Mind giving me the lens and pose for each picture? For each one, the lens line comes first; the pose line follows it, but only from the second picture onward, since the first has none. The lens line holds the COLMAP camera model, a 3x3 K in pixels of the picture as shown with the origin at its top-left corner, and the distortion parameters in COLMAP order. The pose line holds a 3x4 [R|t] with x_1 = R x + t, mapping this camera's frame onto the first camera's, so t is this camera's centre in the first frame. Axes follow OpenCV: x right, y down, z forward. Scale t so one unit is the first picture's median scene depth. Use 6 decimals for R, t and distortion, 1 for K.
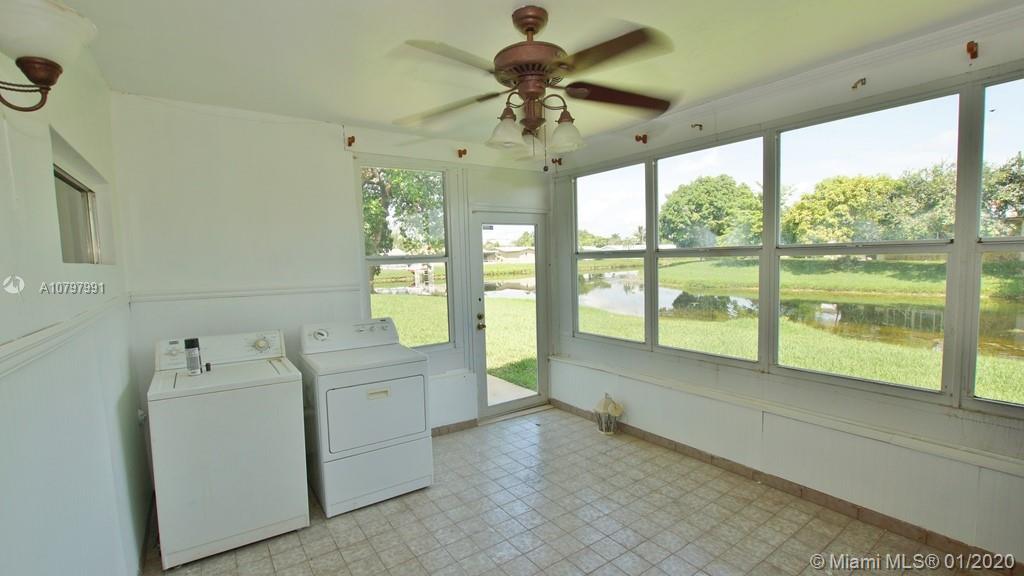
lens RADIAL K [[452.2, 0, 511.6], [0, 452.2, 294.7], [0, 0, 1]] dist [-0.026966, 0.000946]
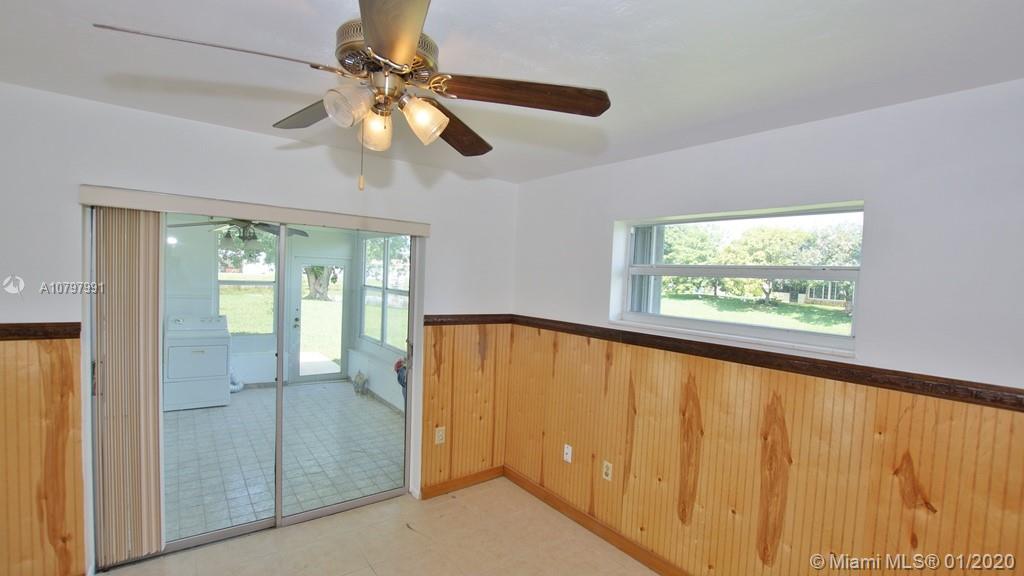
lens RADIAL K [[452.2, 0, 511.6], [0, 452.2, 294.7], [0, 0, 1]] dist [-0.026966, 0.000946]
pose [[0.996719, 0.072571, 0.035836, 0.094274], [-0.071134, 0.996670, -0.039851, -0.004730], [-0.038608, 0.037171, 0.998563, -0.096300]]
